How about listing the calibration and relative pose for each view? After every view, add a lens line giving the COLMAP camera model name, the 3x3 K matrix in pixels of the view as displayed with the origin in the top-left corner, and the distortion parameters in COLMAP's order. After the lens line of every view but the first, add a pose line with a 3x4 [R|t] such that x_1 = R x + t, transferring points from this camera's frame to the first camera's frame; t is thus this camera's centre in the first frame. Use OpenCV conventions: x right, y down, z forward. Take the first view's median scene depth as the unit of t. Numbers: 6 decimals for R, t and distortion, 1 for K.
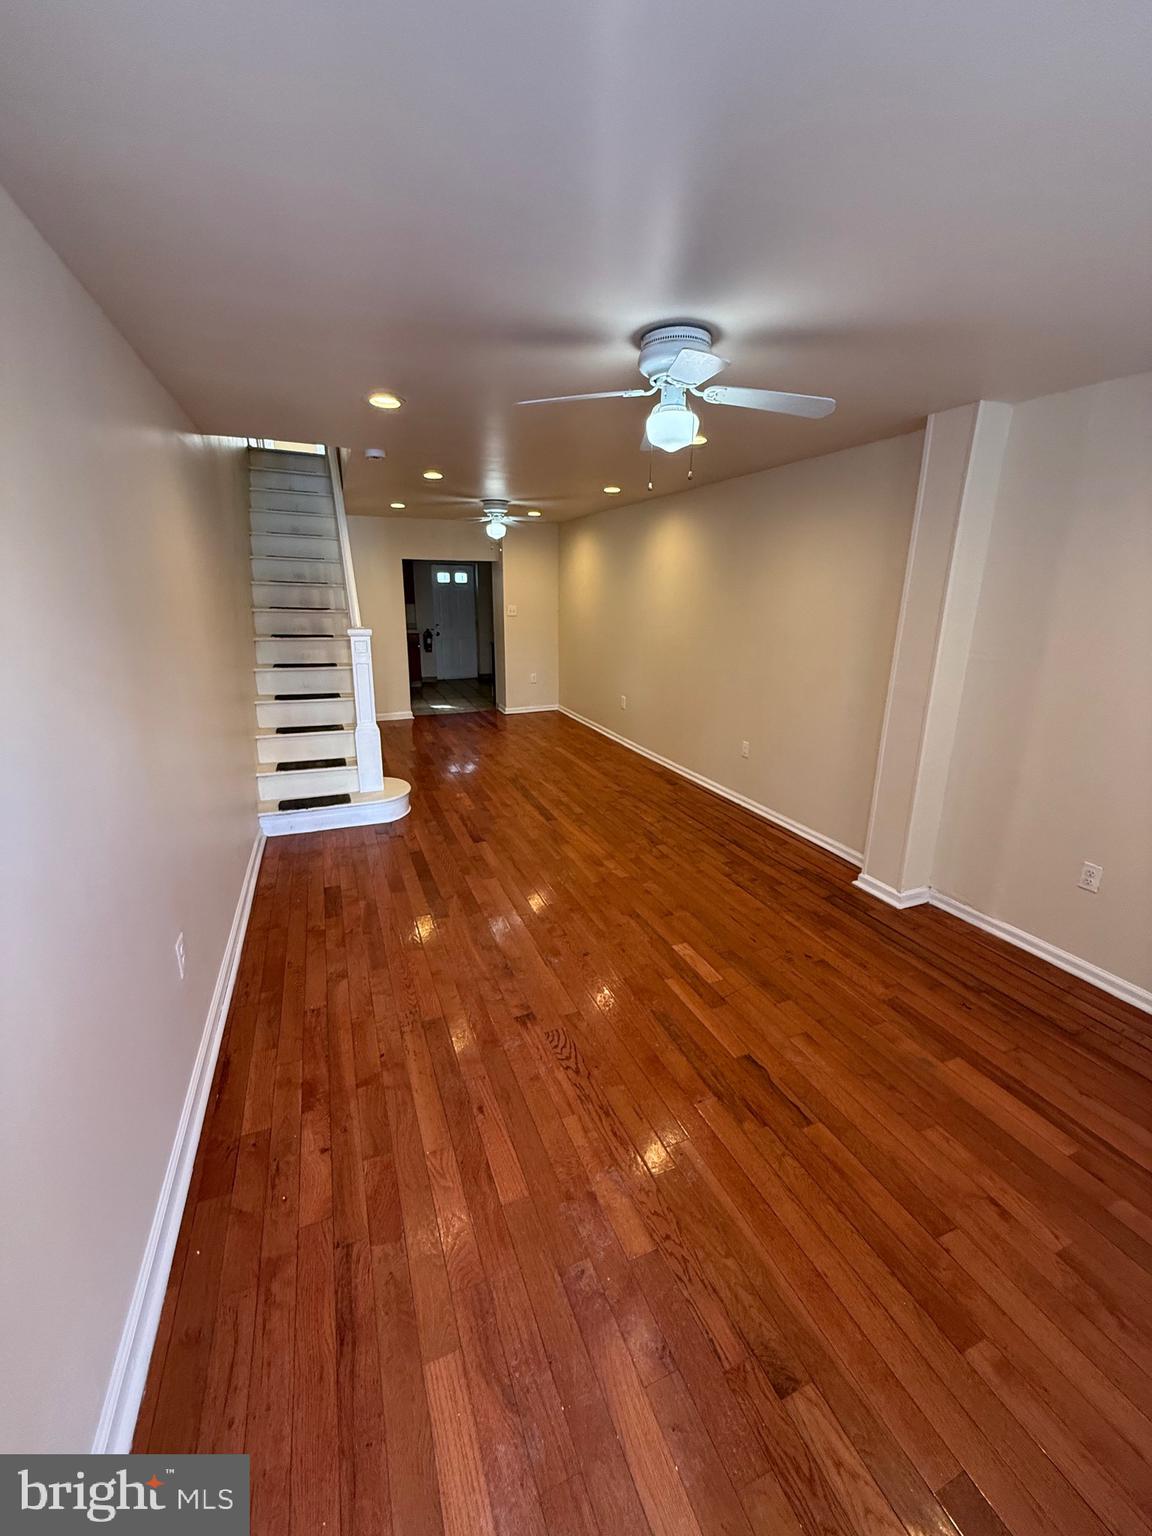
lens RADIAL K [[610.5, 0, 575.4], [0, 610.5, 758.6], [0, 0, 1]] dist [-0.000458, 0.000097]
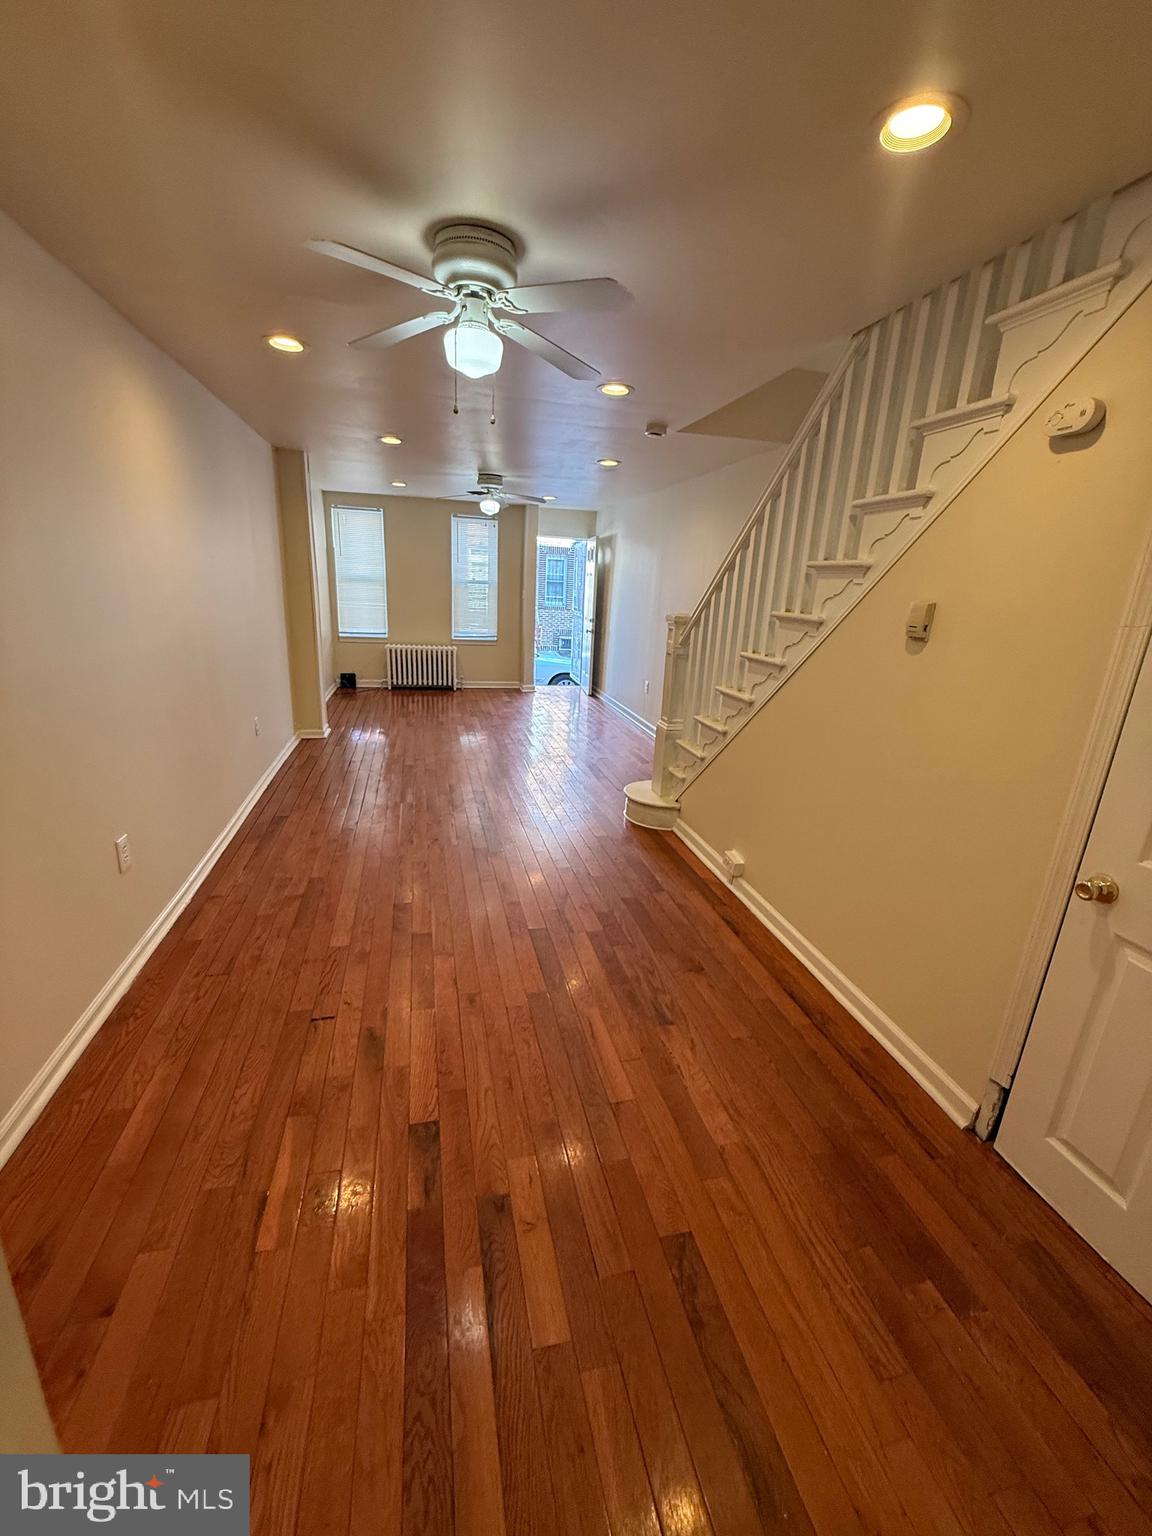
lens RADIAL K [[610.5, 0, 575.4], [0, 610.5, 758.6], [0, 0, 1]] dist [-0.000458, 0.000097]
pose [[-0.987887, -0.098017, 0.120300, -0.377133], [-0.021429, 0.853996, 0.519839, -0.573080], [-0.153689, 0.510964, -0.845752, 2.167666]]
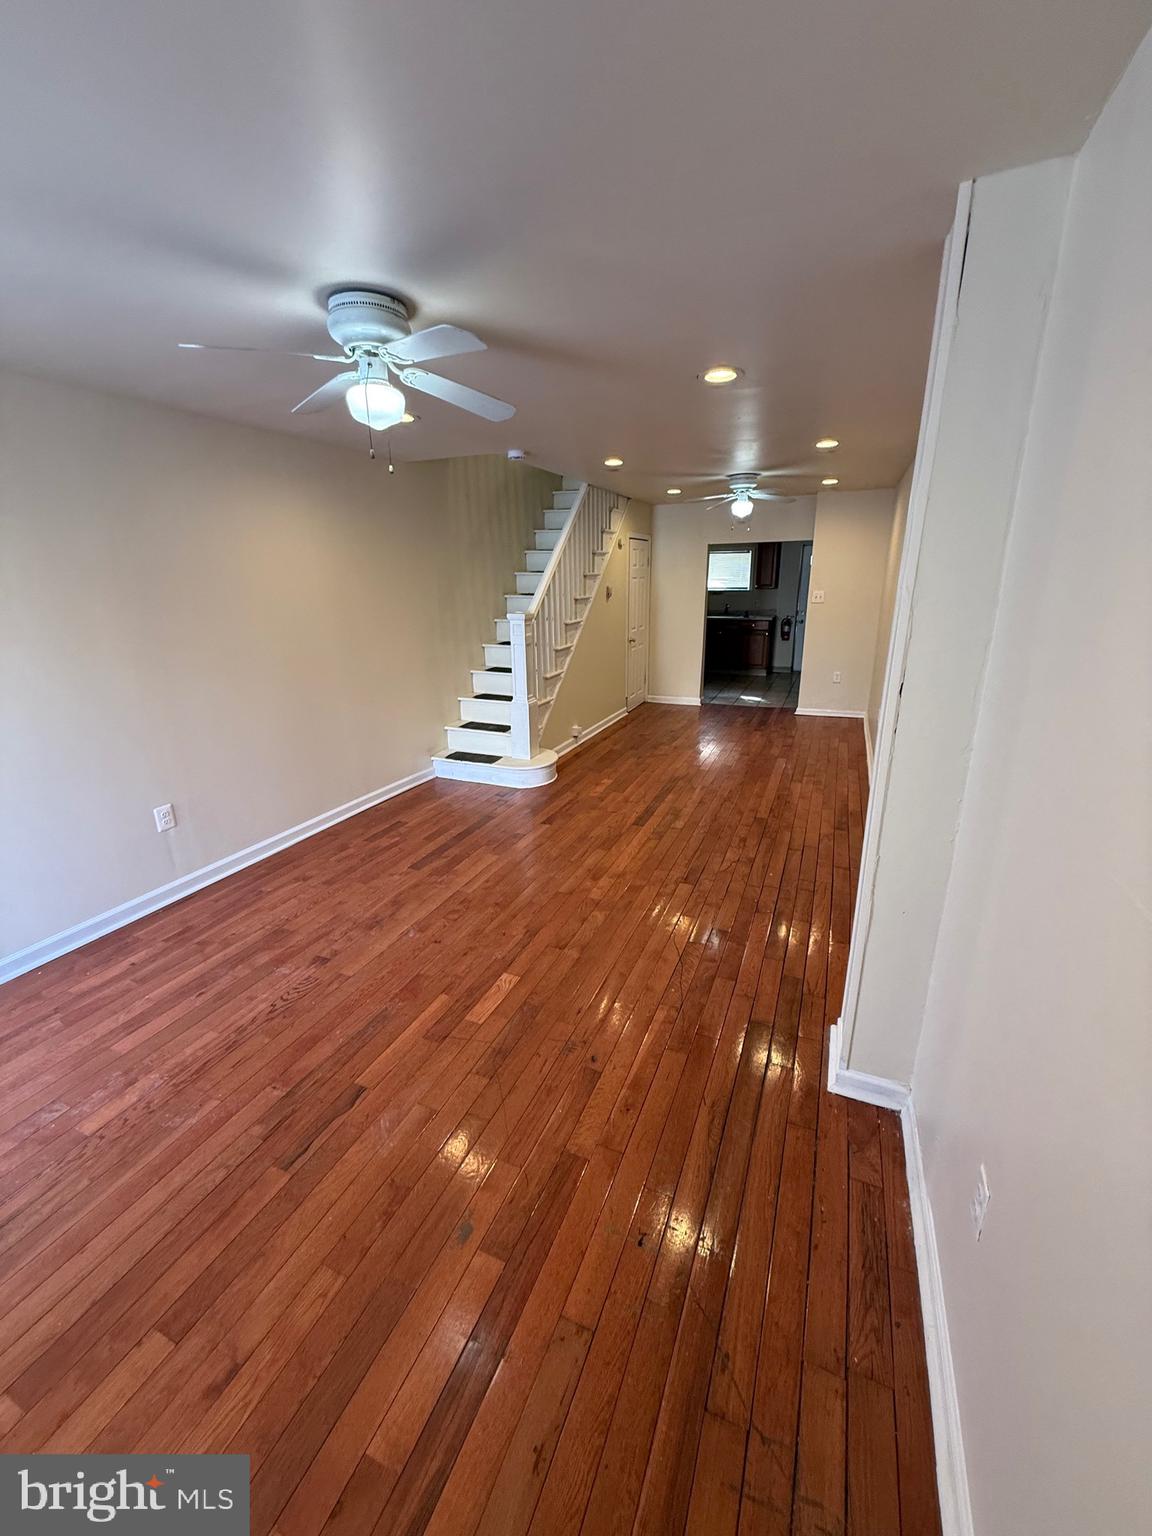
lens RADIAL K [[610.5, 0, 575.4], [0, 610.5, 758.6], [0, 0, 1]] dist [-0.000458, 0.000097]
pose [[0.701498, 0.187598, -0.687537, 0.617684], [-0.170855, 0.980868, 0.093311, -0.083347], [0.691888, 0.052011, 0.720129, 0.315660]]
